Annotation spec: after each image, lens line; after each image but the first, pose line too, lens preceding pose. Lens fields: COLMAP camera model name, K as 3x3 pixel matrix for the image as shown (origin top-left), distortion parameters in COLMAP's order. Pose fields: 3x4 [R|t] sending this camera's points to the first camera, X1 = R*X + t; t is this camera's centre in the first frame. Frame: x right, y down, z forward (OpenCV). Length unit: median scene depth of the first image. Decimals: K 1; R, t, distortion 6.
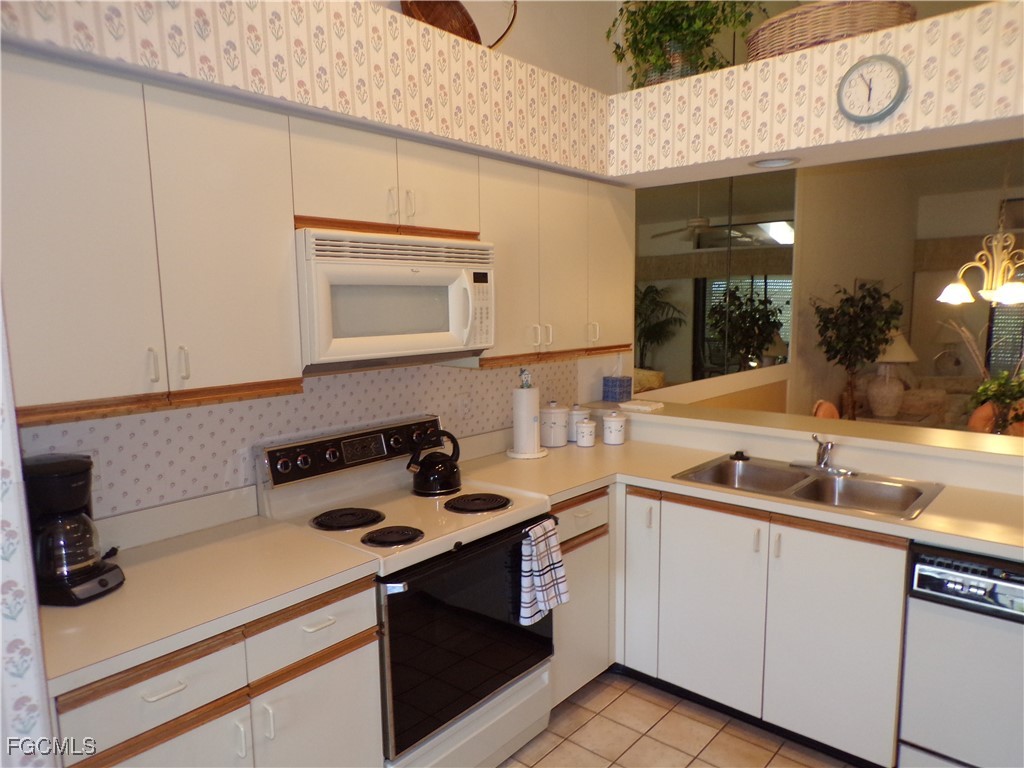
lens RADIAL K [[695.7, 0, 511.2], [0, 695.7, 392.6], [0, 0, 1]] dist [-0.019106, 0.036992]
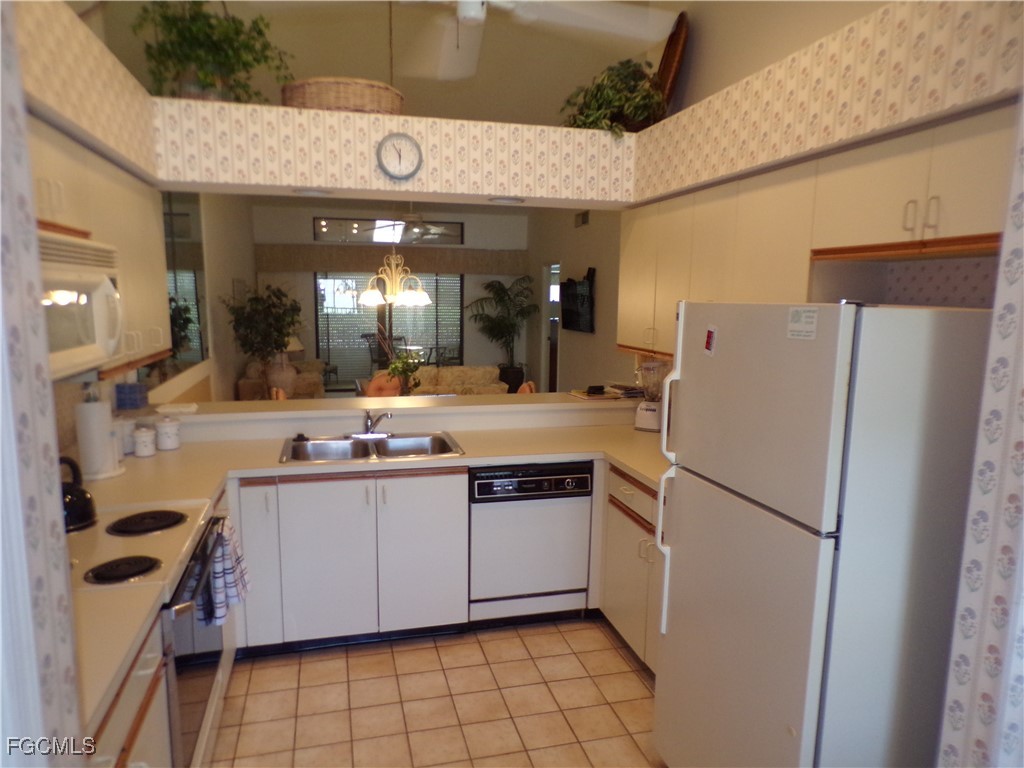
lens RADIAL K [[695.7, 0, 511.2], [0, 695.7, 392.6], [0, 0, 1]] dist [-0.019106, 0.036992]
pose [[0.561892, -0.103511, 0.820709, -0.483074], [0.092043, 0.993803, 0.062326, -0.028726], [-0.822074, 0.040520, 0.567937, 0.041088]]
